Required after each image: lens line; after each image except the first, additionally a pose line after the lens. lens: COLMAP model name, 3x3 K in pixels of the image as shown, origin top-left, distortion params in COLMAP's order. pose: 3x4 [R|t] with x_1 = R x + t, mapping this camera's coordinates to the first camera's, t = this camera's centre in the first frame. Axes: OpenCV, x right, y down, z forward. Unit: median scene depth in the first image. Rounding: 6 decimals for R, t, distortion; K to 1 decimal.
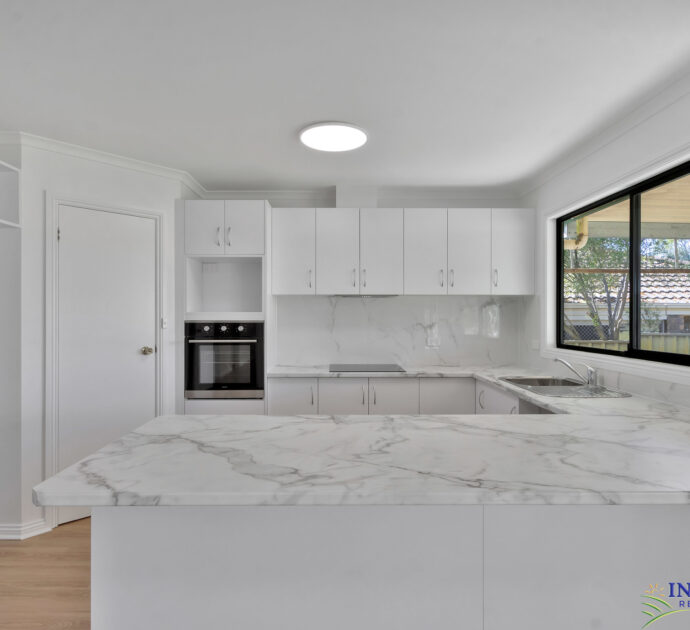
lens RADIAL K [[470.9, 0, 340.9], [0, 470.9, 314.4], [0, 0, 1]] dist [0.006781, 0.000287]
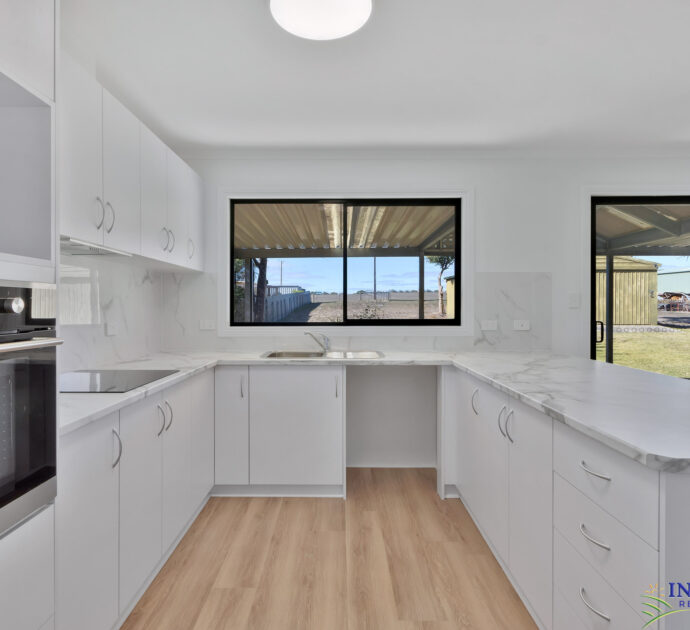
lens RADIAL K [[438.6, 0, 340.7], [0, 438.6, 310.4], [0, 0, 1]] dist [0.007096, 0.000944]
pose [[0.012814, -0.006766, 0.999895, -0.496305], [-0.003570, 0.999970, 0.006812, 0.030064], [-0.999912, -0.003657, 0.012790, 0.773828]]
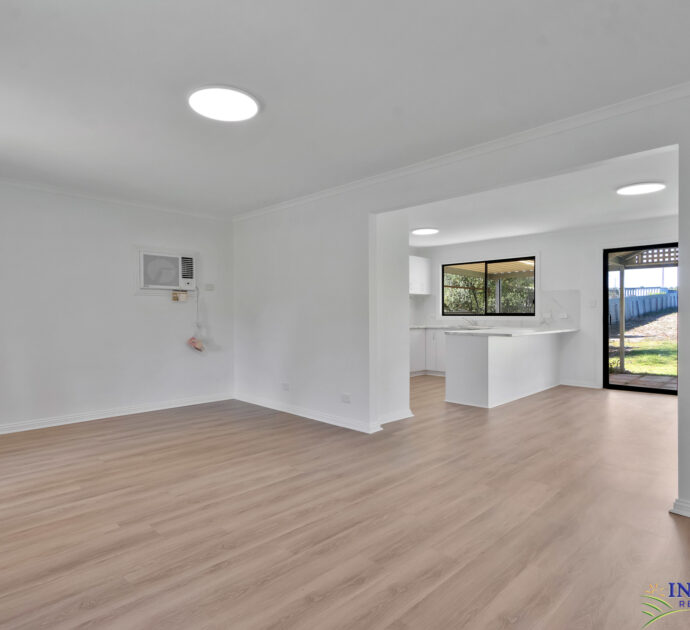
lens RADIAL K [[438.6, 0, 339.1], [0, 438.6, 320.7], [0, 0, 1]] dist [0.007096, 0.000944]
pose [[0.719049, -0.013685, 0.694825, -1.614733], [-0.002121, 0.999758, 0.021887, 0.048598], [-0.694956, -0.017211, 0.718846, -0.313185]]
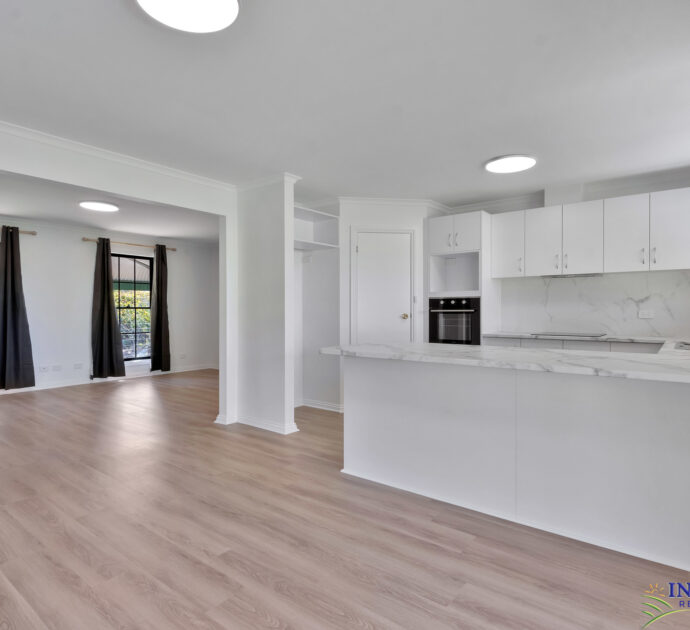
lens RADIAL K [[438.6, 0, 336.4], [0, 438.6, 312.3], [0, 0, 1]] dist [0.007096, 0.000944]
pose [[0.772894, 0.002561, -0.634530, 0.337992], [0.003158, 0.999964, 0.007883, 0.048895], [0.634527, -0.008096, 0.772858, -0.289479]]
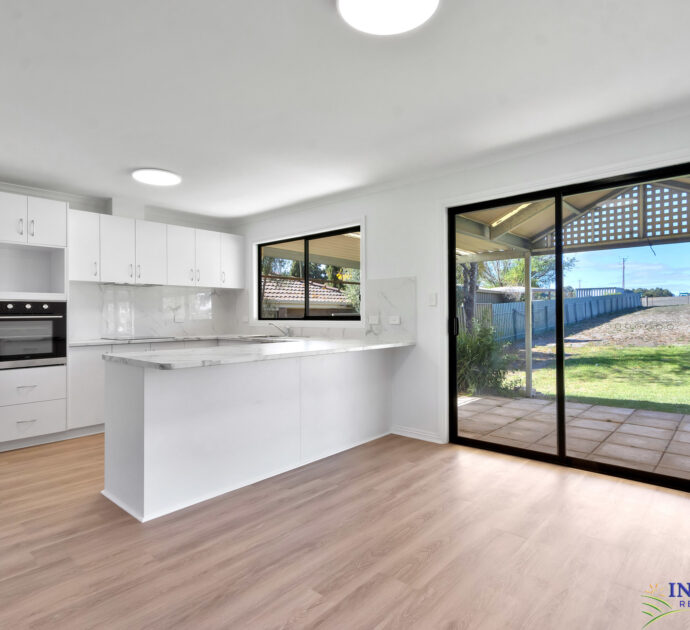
lens RADIAL K [[438.6, 0, 341.5], [0, 438.6, 310.9], [0, 0, 1]] dist [0.007096, 0.000944]
pose [[0.679219, 0.002504, 0.733932, -0.515880], [0.003147, 0.999975, -0.006324, 0.049599], [-0.733929, 0.006605, 0.679194, -0.304157]]
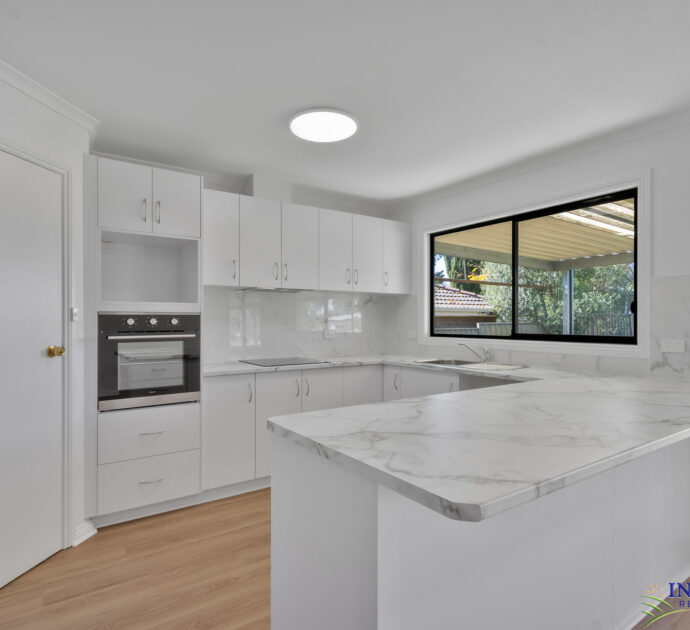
lens RADIAL K [[438.6, 0, 339.5], [0, 438.6, 318.6], [0, 0, 1]] dist [0.007096, 0.000944]
pose [[0.830634, 0.001060, 0.556817, -0.402841], [-0.001392, 0.999999, 0.000173, 0.023641], [-0.556816, -0.000918, 0.830635, 0.171694]]
